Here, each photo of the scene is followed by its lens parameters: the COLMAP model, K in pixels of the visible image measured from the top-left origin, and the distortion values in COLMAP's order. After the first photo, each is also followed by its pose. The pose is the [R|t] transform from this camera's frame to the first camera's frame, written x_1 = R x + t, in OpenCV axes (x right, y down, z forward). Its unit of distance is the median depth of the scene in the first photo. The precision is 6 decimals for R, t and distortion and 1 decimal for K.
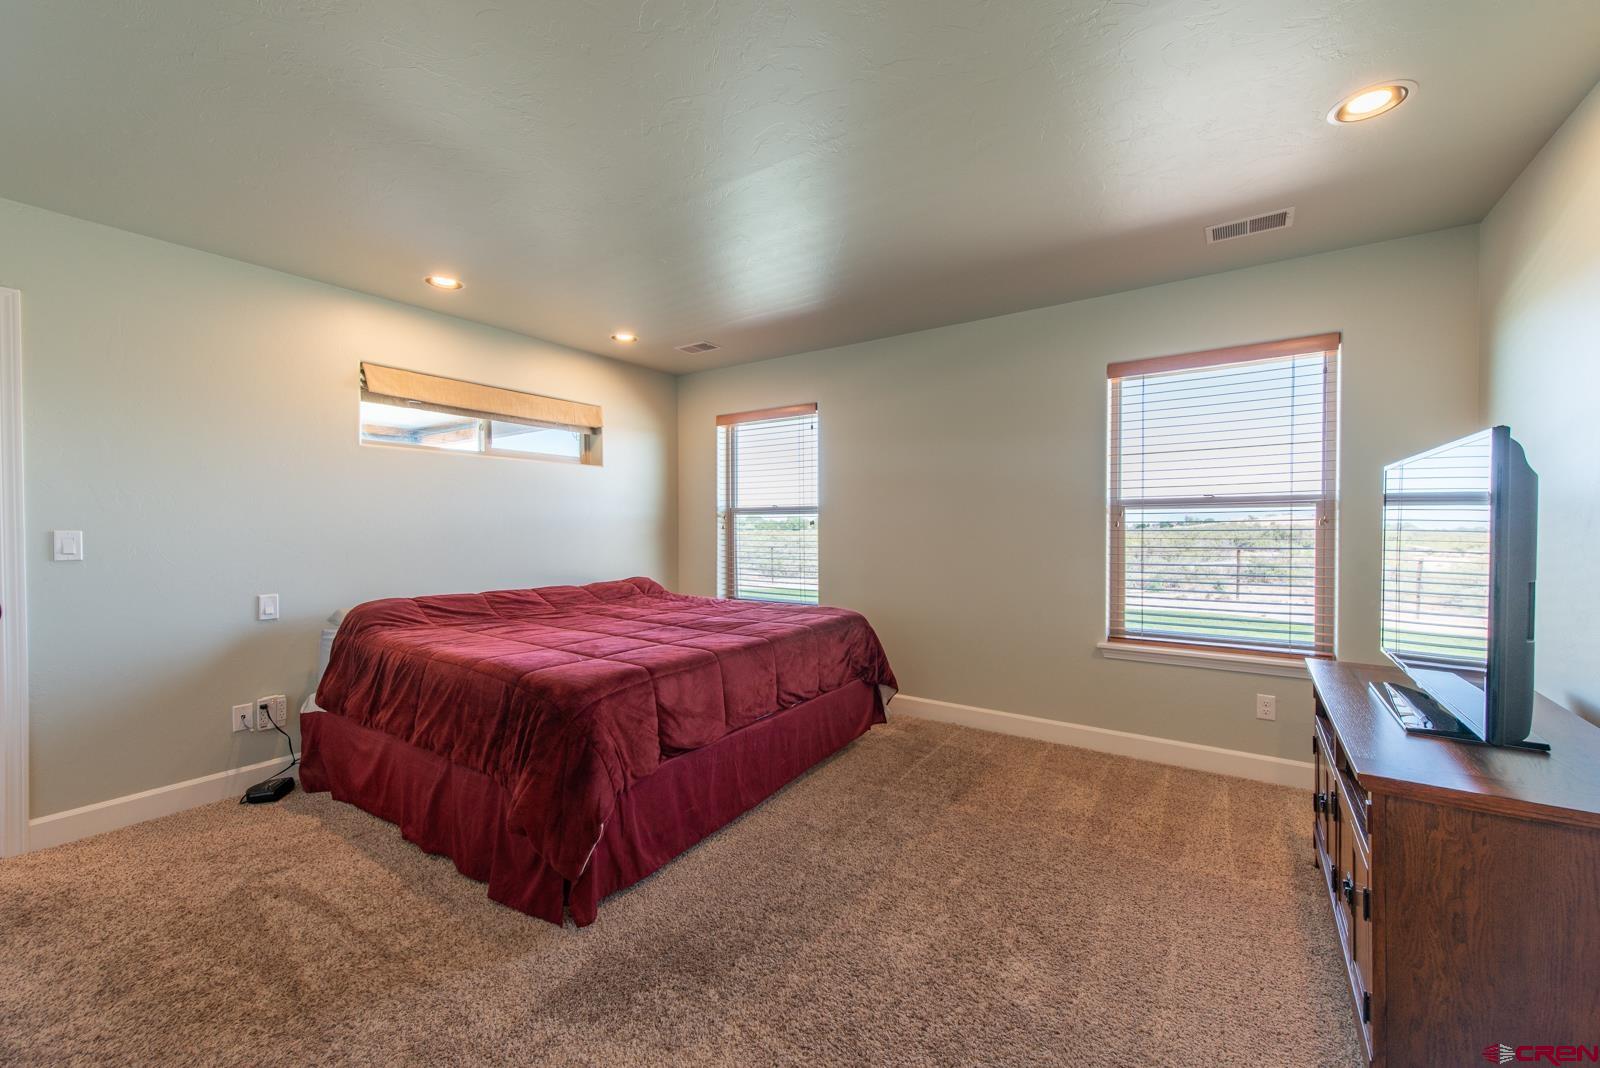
lens RADIAL K [[625.3, 0, 789.9], [0, 625.3, 534.3], [0, 0, 1]] dist [0.012913, -0.003491]
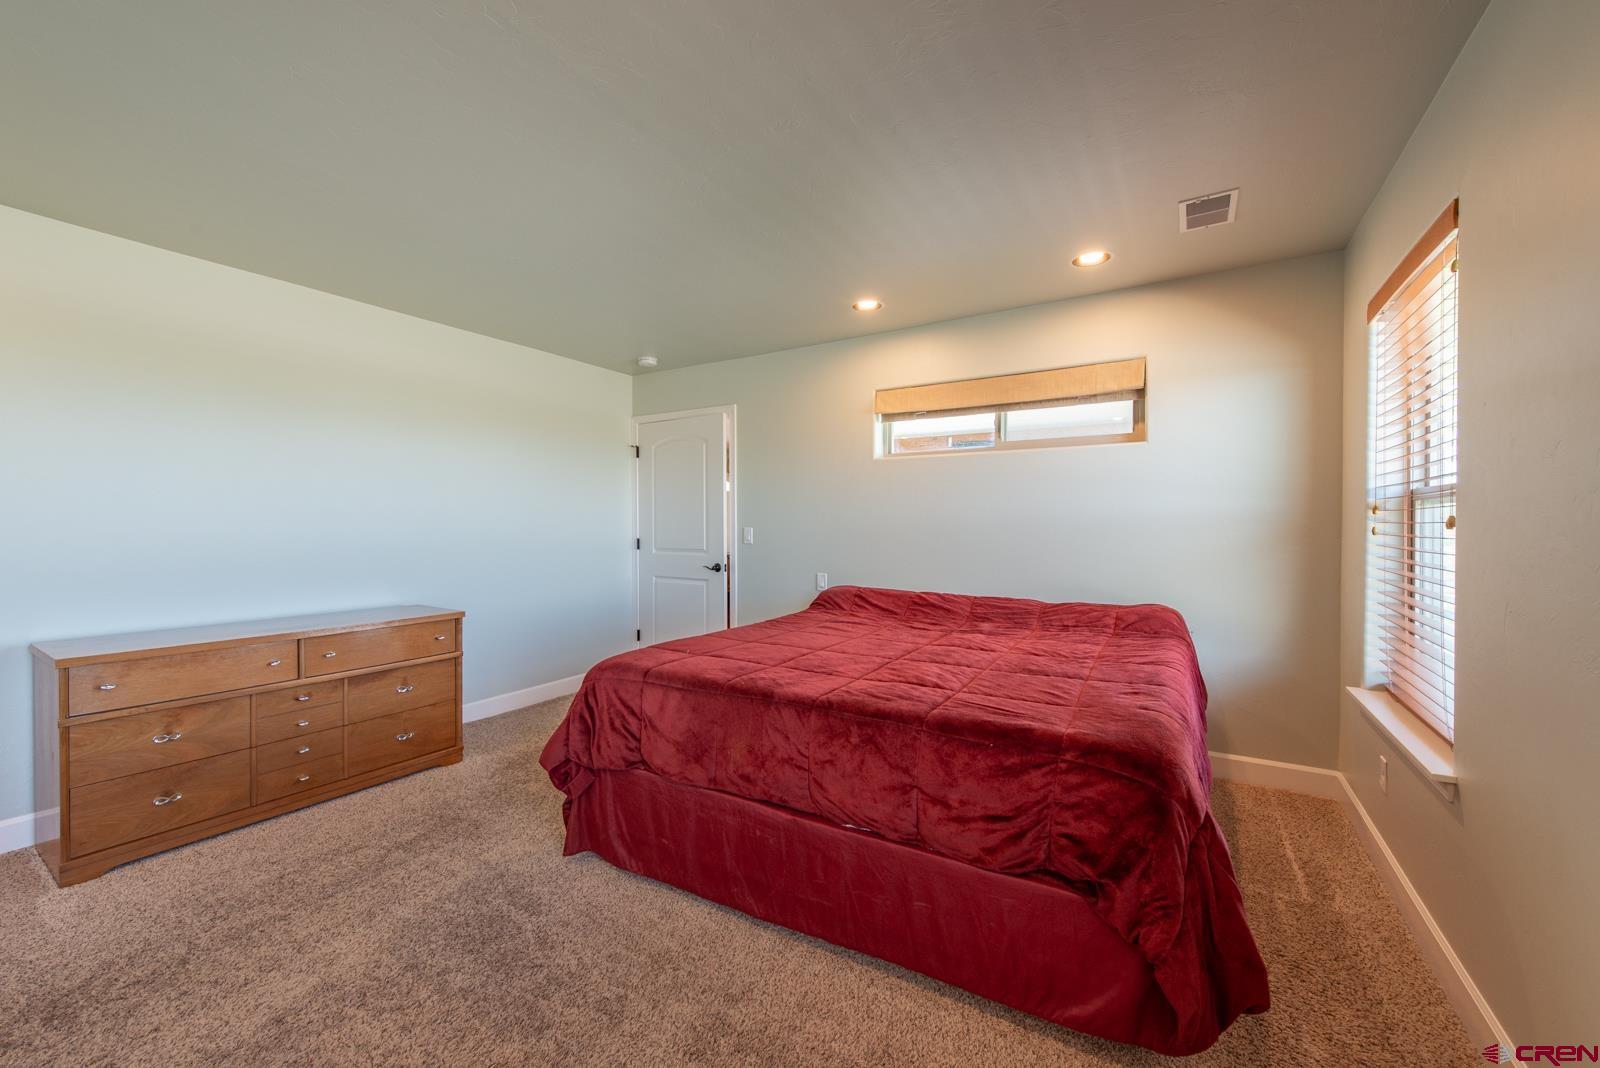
lens RADIAL K [[625.3, 0, 789.4], [0, 625.3, 525.7], [0, 0, 1]] dist [0.012913, -0.003491]
pose [[0.048007, 0.004847, -0.998835, 0.405263], [-0.015718, 0.999868, 0.004097, -0.012398], [0.998723, 0.015503, 0.048076, 0.607734]]
